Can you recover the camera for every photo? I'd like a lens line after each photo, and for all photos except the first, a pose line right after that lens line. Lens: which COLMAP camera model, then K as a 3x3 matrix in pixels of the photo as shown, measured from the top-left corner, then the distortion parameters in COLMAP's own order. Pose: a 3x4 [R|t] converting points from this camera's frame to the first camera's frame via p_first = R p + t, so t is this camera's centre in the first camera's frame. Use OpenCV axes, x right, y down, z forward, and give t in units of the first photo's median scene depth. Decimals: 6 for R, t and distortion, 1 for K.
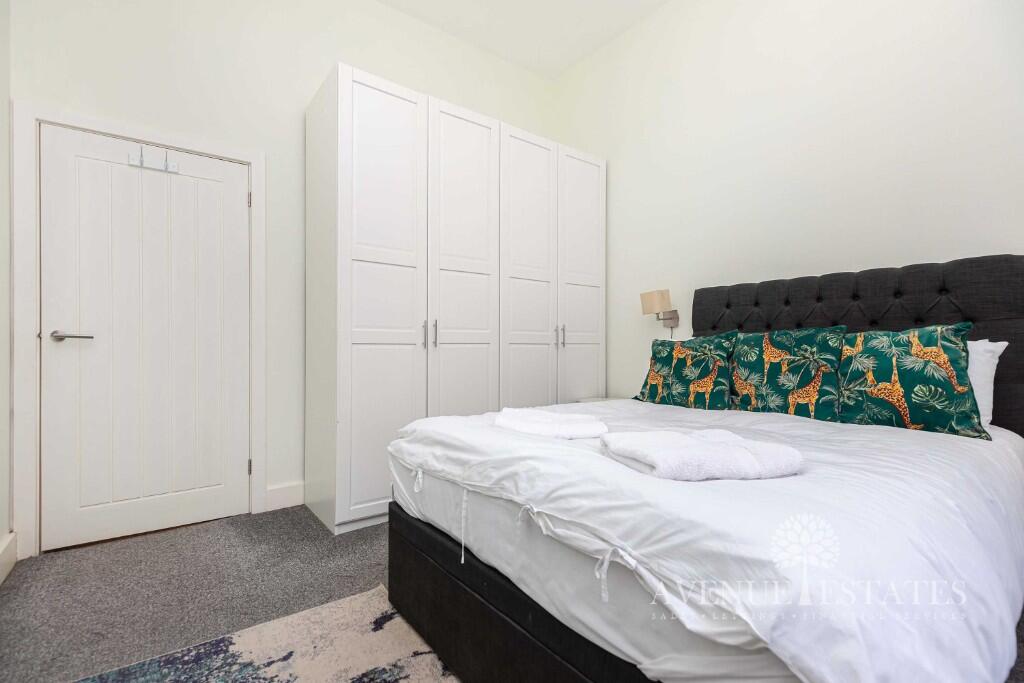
lens RADIAL K [[473.6, 0, 505.2], [0, 473.6, 345.0], [0, 0, 1]] dist [0.003873, 0.000129]
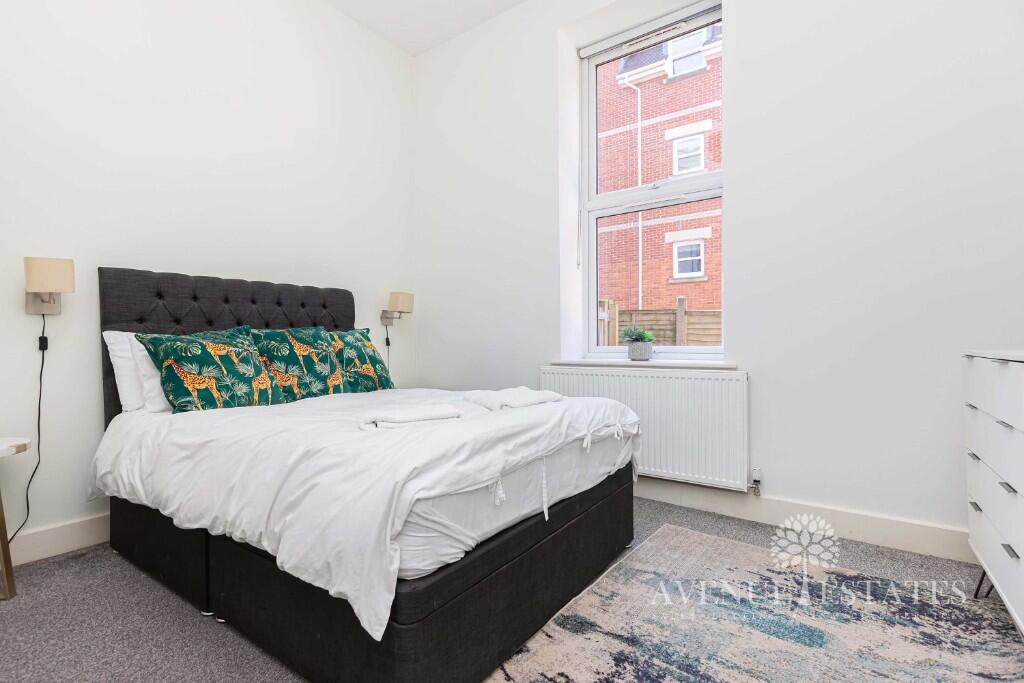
lens RADIAL K [[473.6, 0, 507.4], [0, 473.6, 345.1], [0, 0, 1]] dist [0.003873, 0.000129]
pose [[-0.310860, -0.001921, 0.950454, -0.749172], [0.006024, 0.999974, 0.003992, 0.009765], [-0.950437, 0.006966, -0.310840, 0.918863]]
